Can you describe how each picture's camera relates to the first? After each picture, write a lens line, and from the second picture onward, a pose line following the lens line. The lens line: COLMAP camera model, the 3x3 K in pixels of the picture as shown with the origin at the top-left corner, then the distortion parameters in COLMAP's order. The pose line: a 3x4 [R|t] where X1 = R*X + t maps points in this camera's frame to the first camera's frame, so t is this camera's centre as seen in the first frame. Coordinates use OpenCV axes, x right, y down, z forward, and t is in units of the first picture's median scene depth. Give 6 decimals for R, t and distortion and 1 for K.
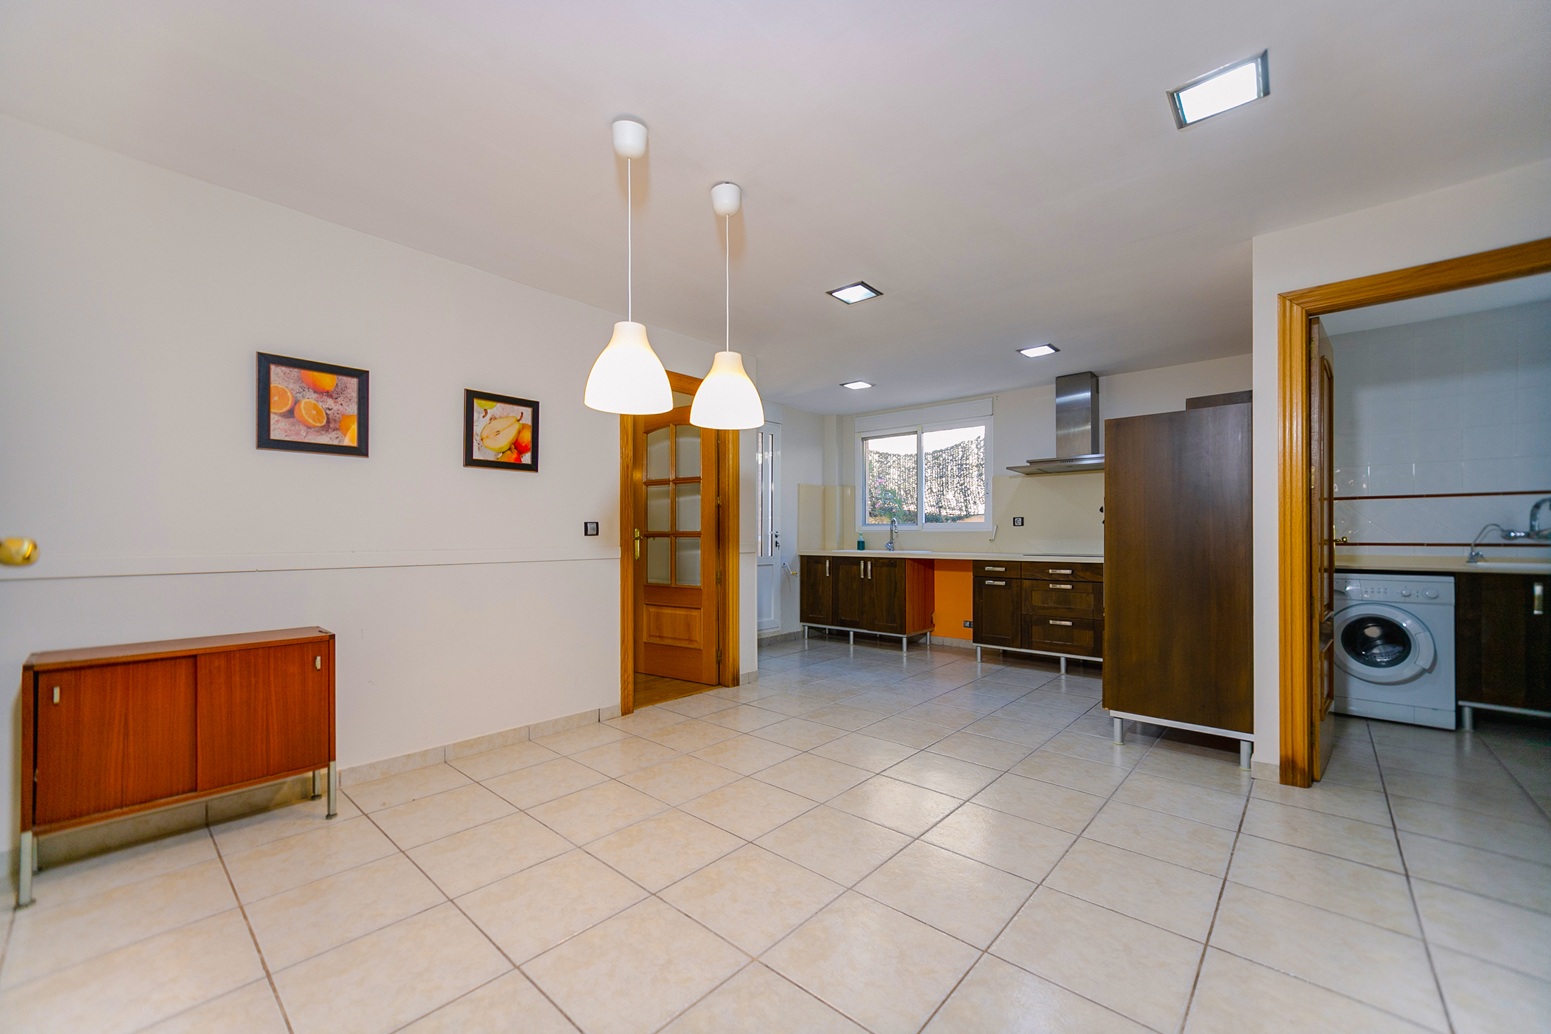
lens RADIAL K [[610.1, 0, 770.7], [0, 610.1, 526.9], [0, 0, 1]] dist [0.007942, -0.000400]
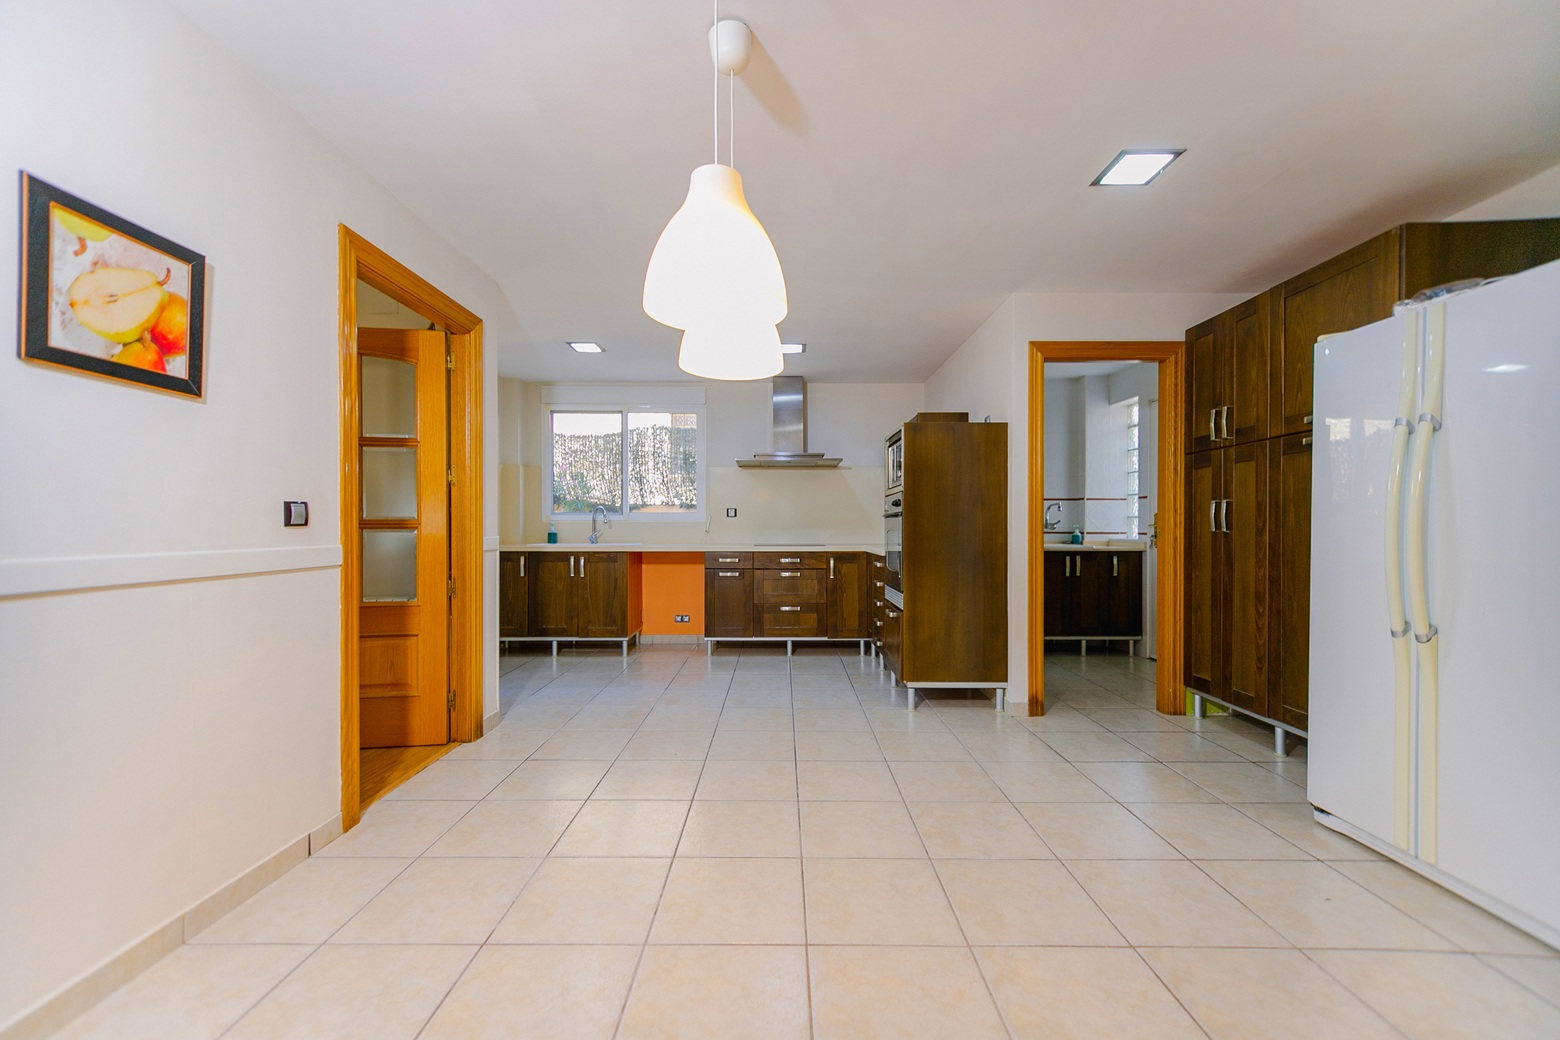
lens RADIAL K [[613.7, 0, 784.3], [0, 613.7, 525.2], [0, 0, 1]] dist [0.007942, -0.000400]
pose [[0.749586, 0.001908, 0.661904, -0.224848], [-0.010198, 0.999910, 0.008666, 0.002631], [-0.661829, -0.013246, 0.749538, 0.194486]]
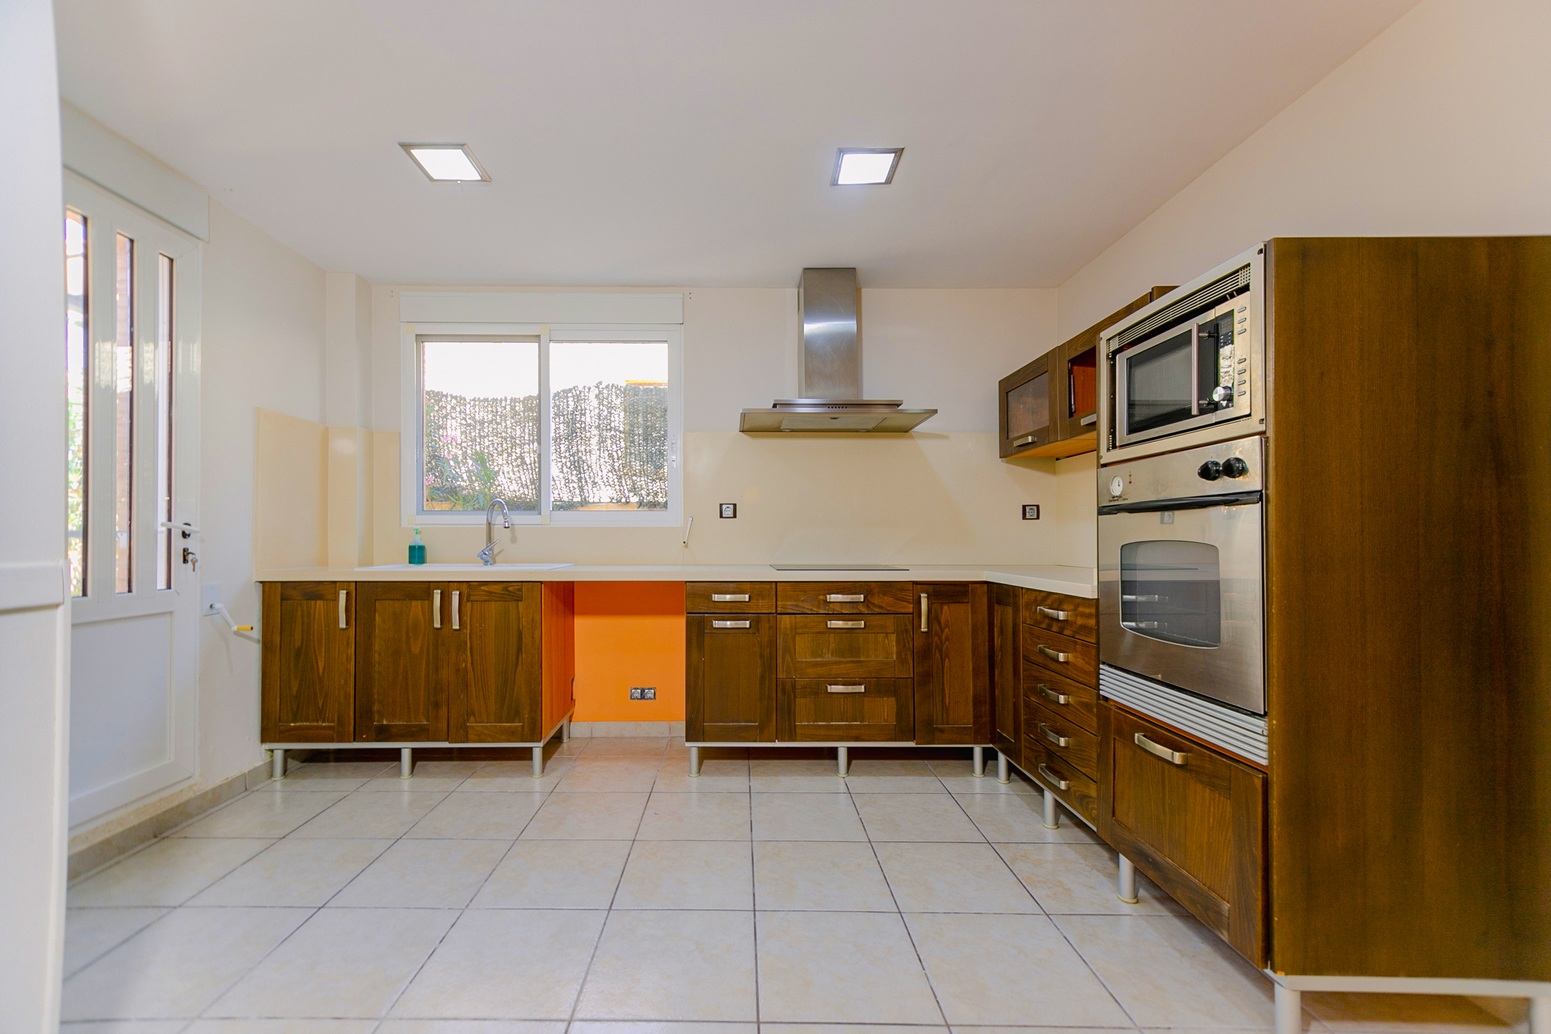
lens RADIAL K [[647.9, 0, 739.9], [0, 647.9, 534.2], [0, 0, 1]] dist [0.006812, 0.000489]
pose [[0.756883, 0.002331, 0.653547, 0.007206], [-0.010013, 0.999918, 0.008030, 0.009522], [-0.653474, -0.012622, 0.756844, 0.572060]]
